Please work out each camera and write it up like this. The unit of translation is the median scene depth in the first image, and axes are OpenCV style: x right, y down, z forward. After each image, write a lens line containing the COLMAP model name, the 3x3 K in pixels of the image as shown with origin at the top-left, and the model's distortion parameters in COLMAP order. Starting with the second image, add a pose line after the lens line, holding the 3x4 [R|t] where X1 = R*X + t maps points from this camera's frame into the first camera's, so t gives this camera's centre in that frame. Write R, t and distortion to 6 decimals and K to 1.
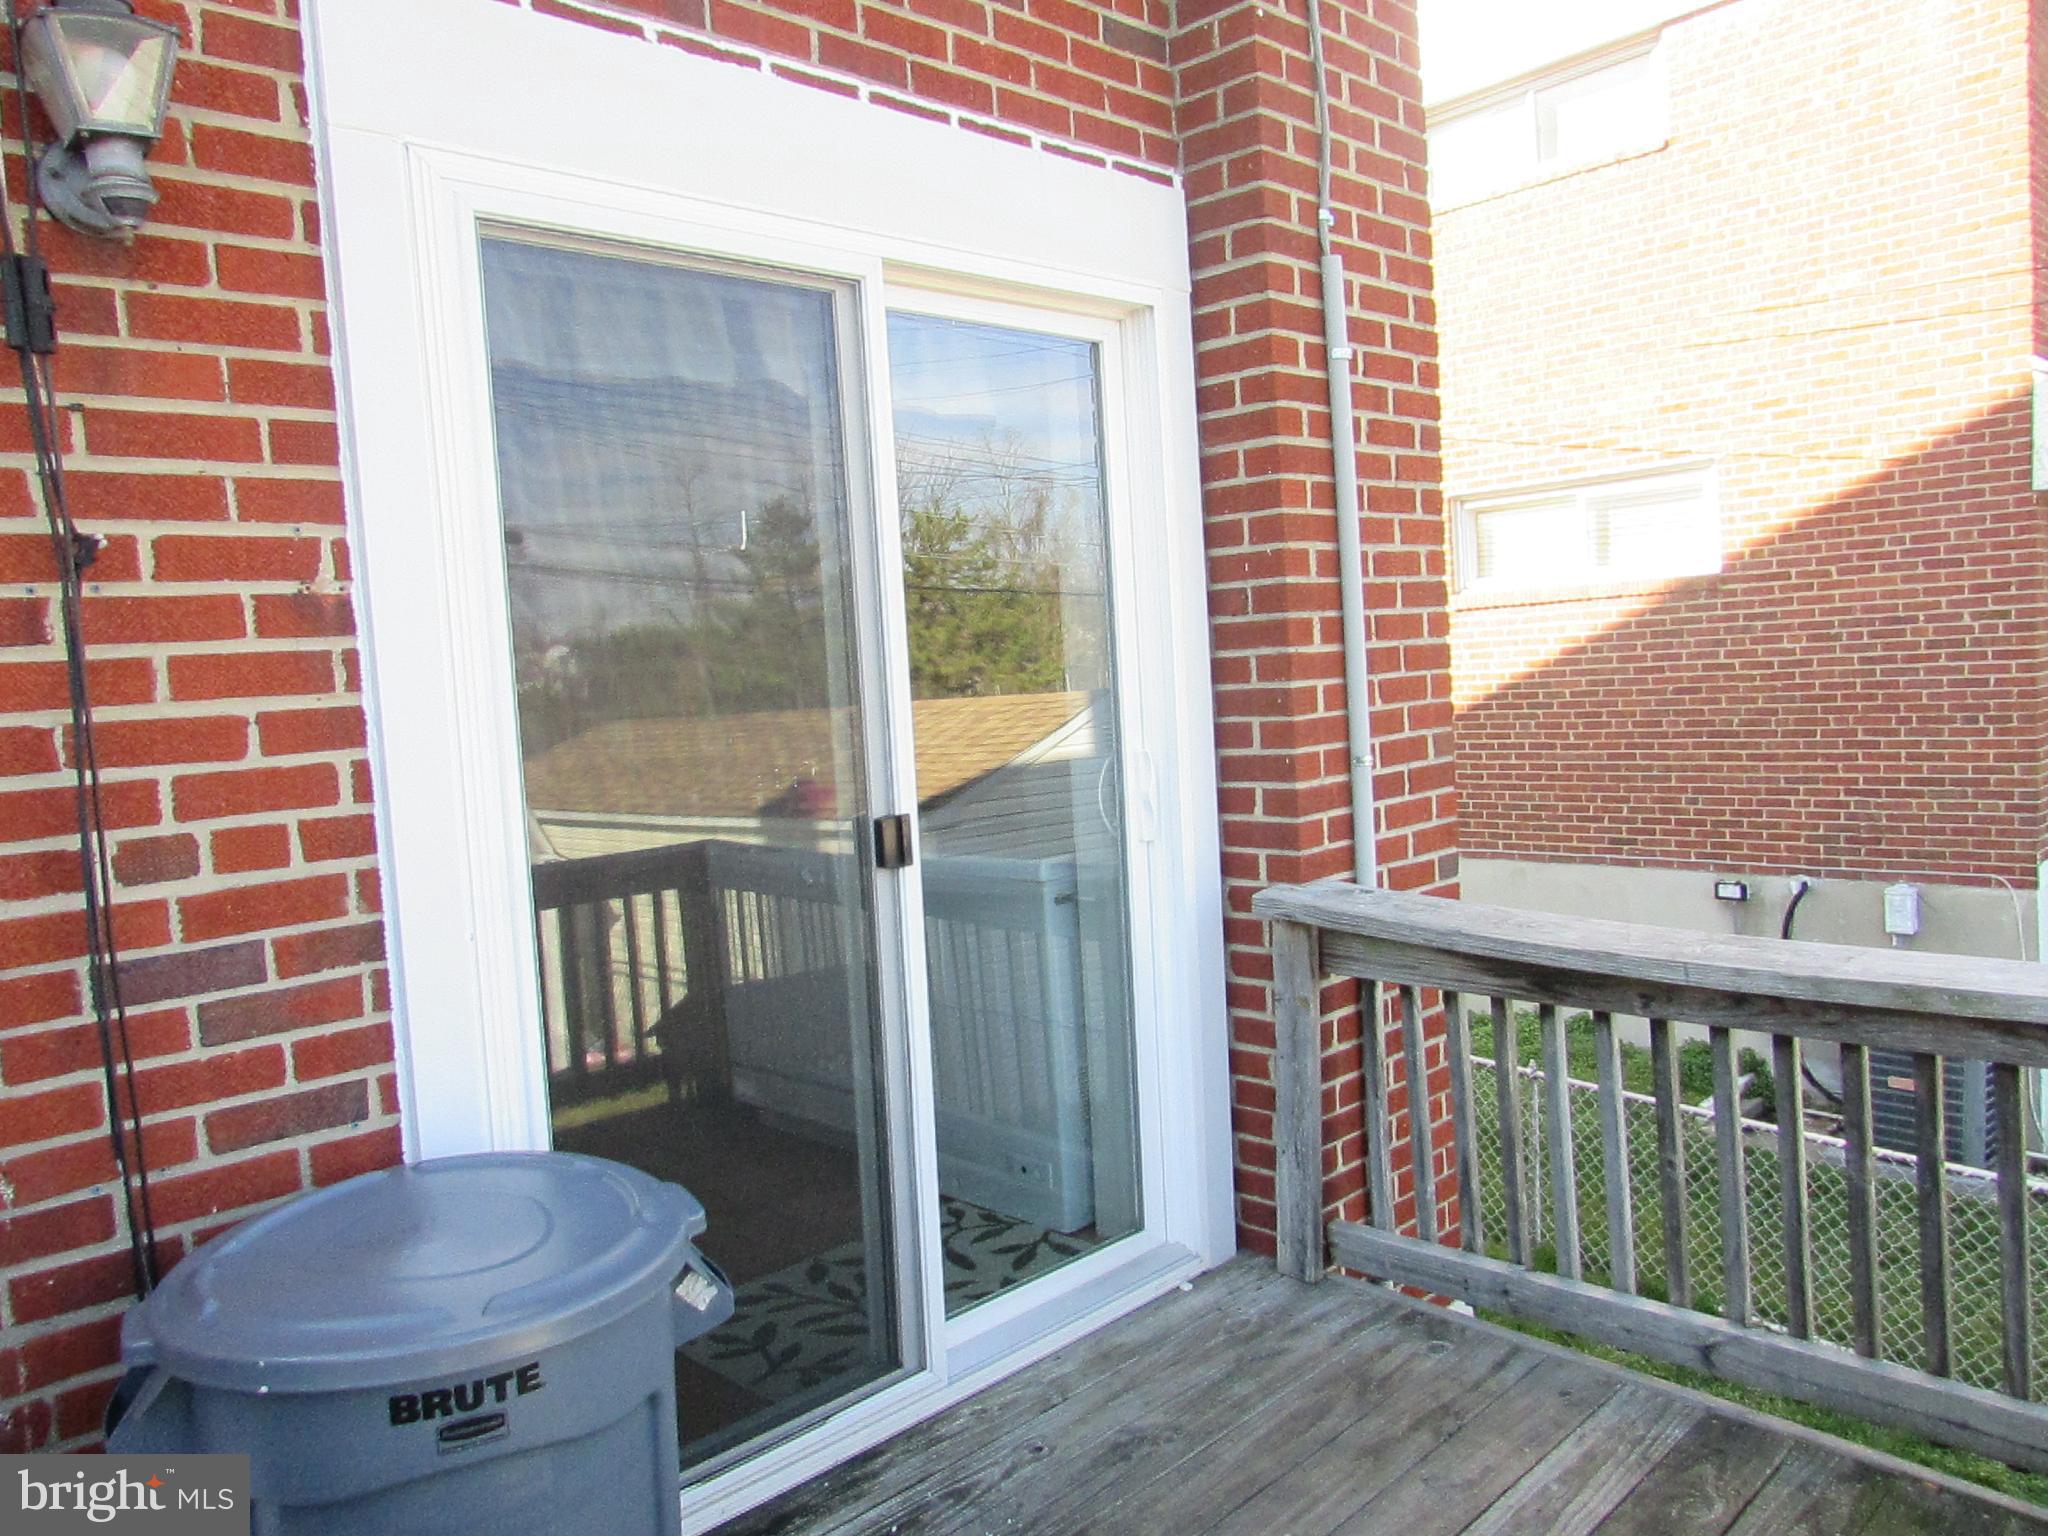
lens RADIAL K [[1444.5, 0, 1014.2], [0, 1444.5, 771.5], [0, 0, 1]] dist [-0.044405, 0.022899]
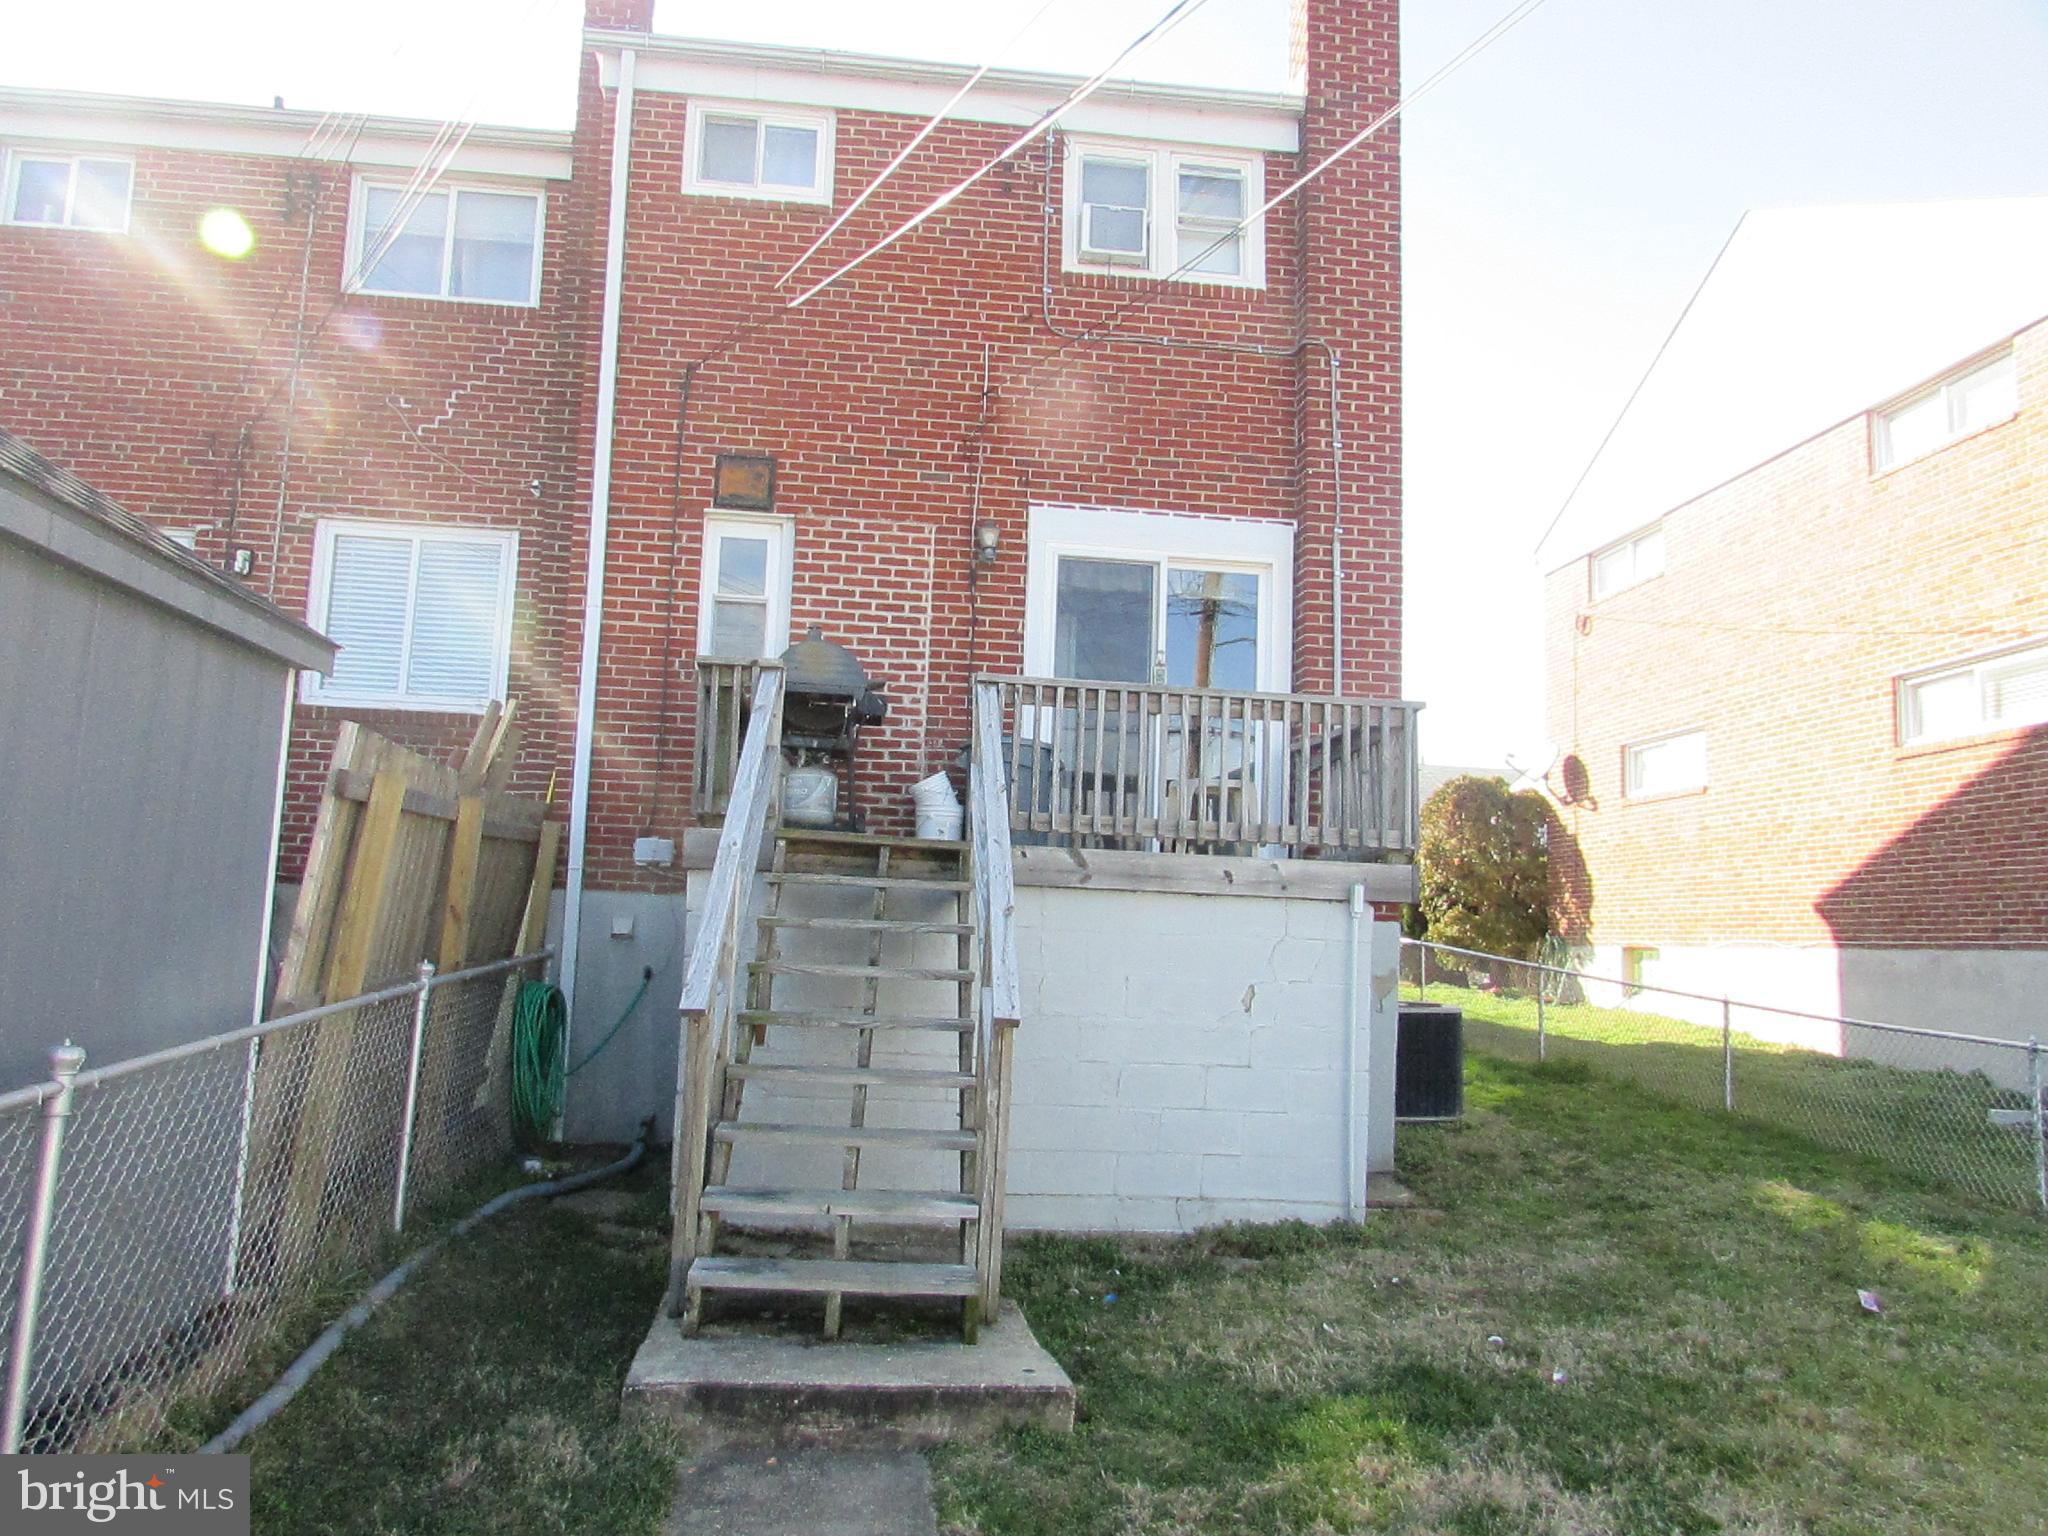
lens RADIAL K [[1444.5, 0, 1026.9], [0, 1444.5, 769.7], [0, 0, 1]] dist [-0.044405, 0.022899]
pose [[0.796809, 0.021034, -0.603866, 0.595579], [-0.131708, 0.981409, -0.139607, 0.240532], [0.589702, 0.190774, 0.784765, -0.650707]]
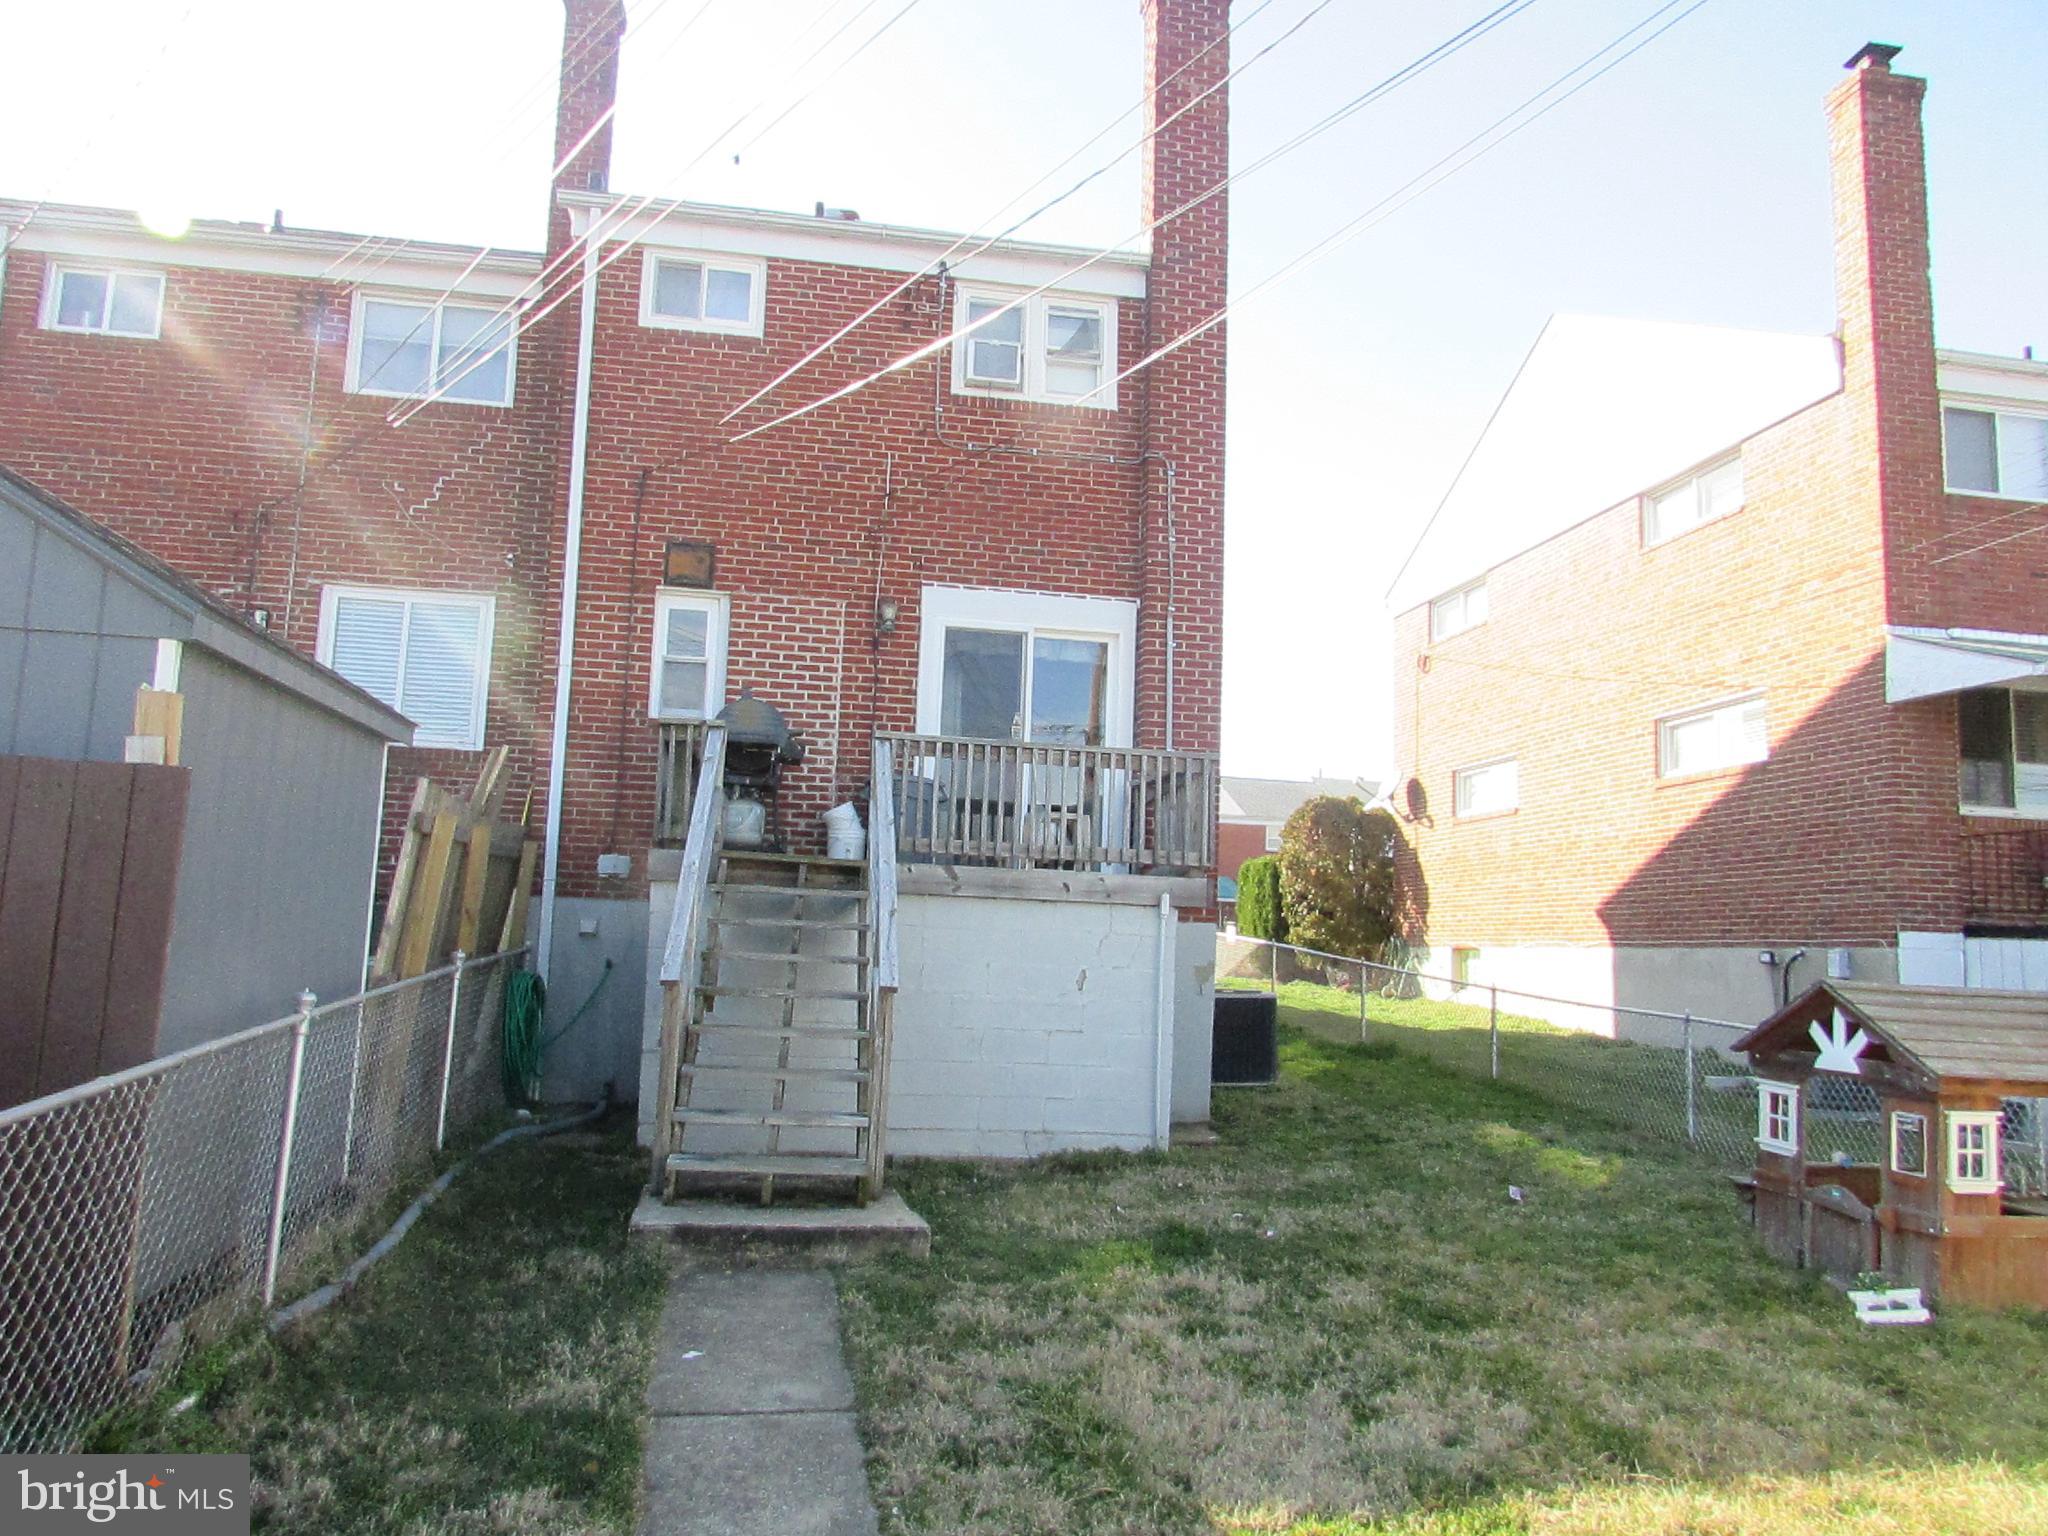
lens RADIAL K [[1444.5, 0, 1041.4], [0, 1444.5, 775.1], [0, 0, 1]] dist [-0.044405, 0.022899]
pose [[0.835904, 0.025996, -0.548259, 0.781700], [-0.128348, 0.980442, -0.149198, 0.252647], [0.533658, 0.195083, 0.822892, -0.859466]]
